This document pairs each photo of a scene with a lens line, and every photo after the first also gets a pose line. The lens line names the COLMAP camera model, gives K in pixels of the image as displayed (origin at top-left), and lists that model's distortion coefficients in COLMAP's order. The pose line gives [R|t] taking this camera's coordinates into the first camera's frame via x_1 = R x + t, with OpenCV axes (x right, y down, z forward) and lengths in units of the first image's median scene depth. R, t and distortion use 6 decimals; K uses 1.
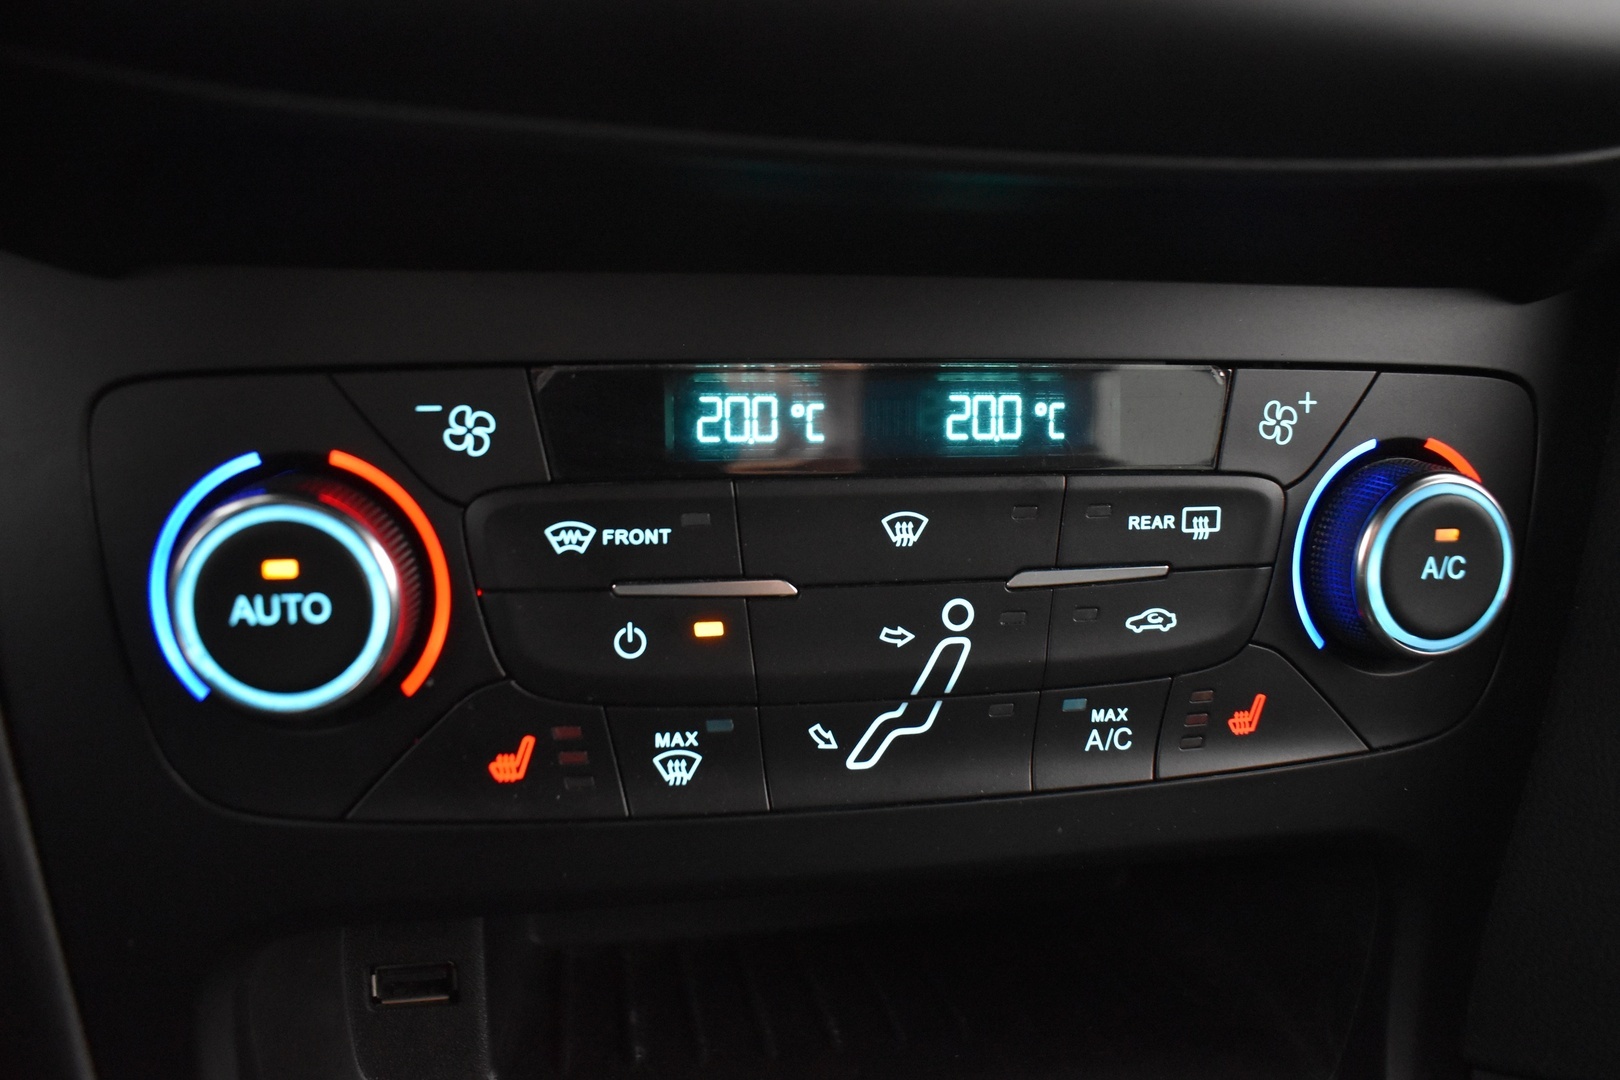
lens RADIAL K [[1249.5, 0, 813.3], [0, 1249.5, 540.1], [0, 0, 1]] dist [-0.077175, -0.000801]
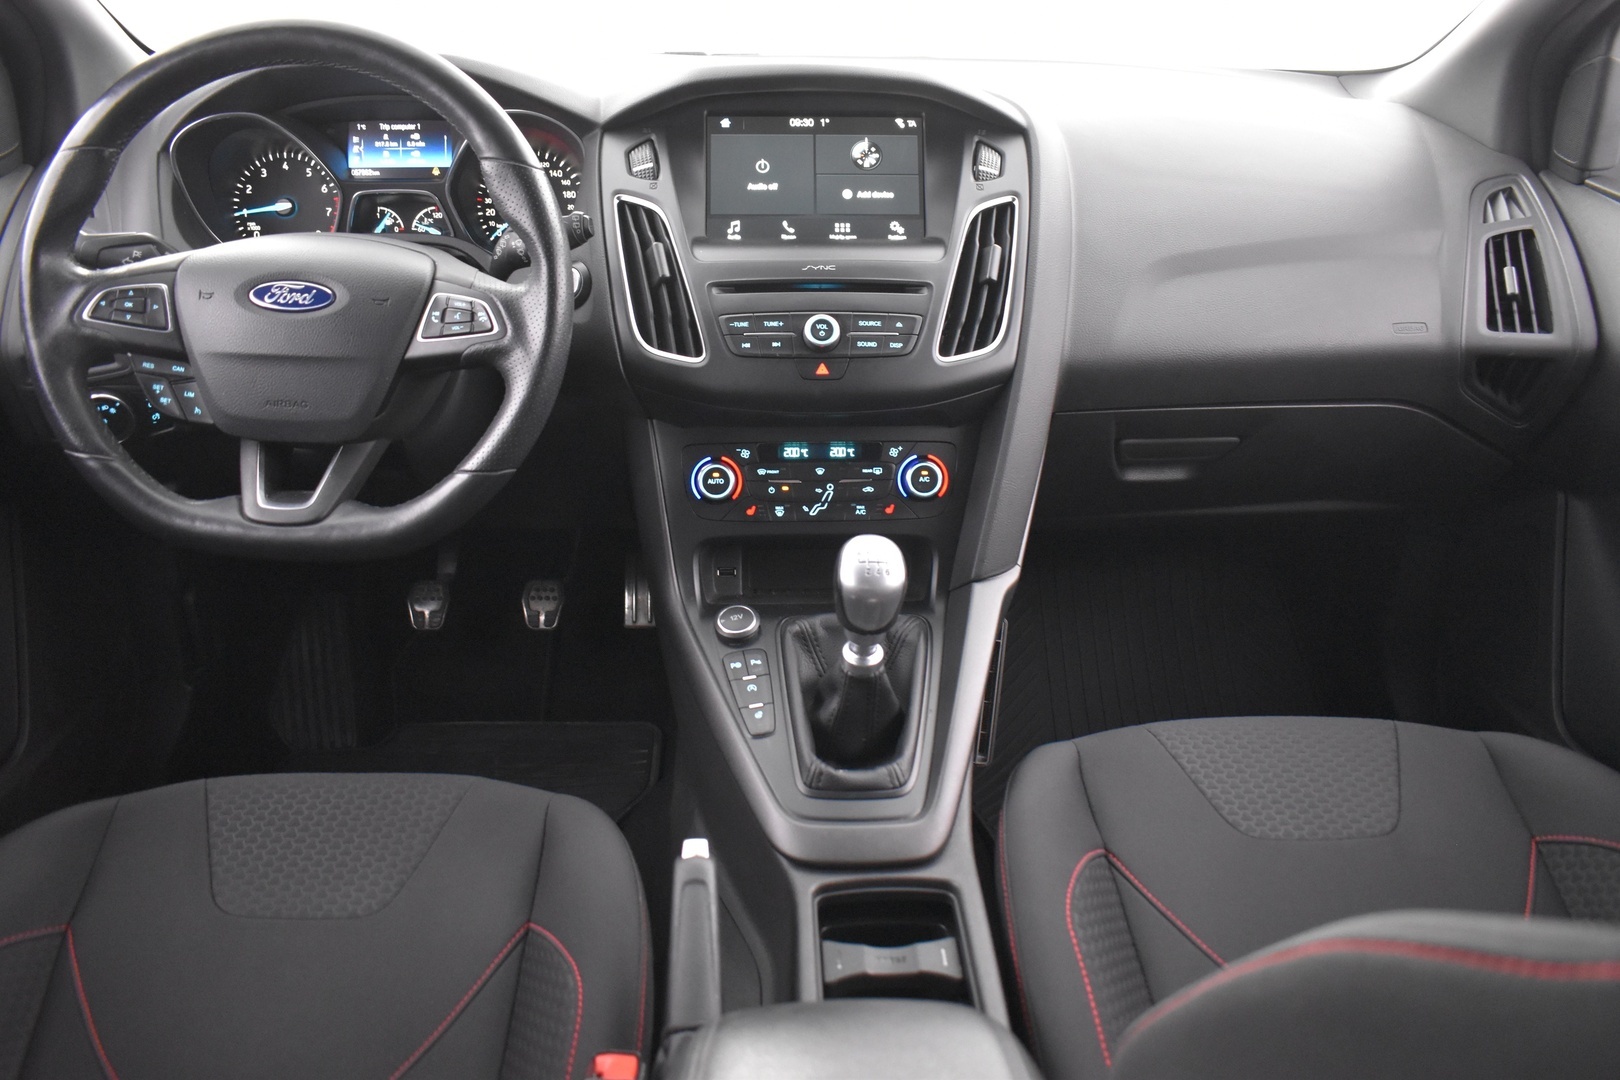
lens RADIAL K [[1249.5, 0, 809.0], [0, 1249.5, 539.5], [0, 0, 1]] dist [-0.077175, -0.000801]
pose [[0.985869, 0.005182, -0.167438, 0.981288], [-0.016307, 0.997743, -0.065135, 0.675161], [0.166723, 0.066945, 0.983729, -4.591290]]
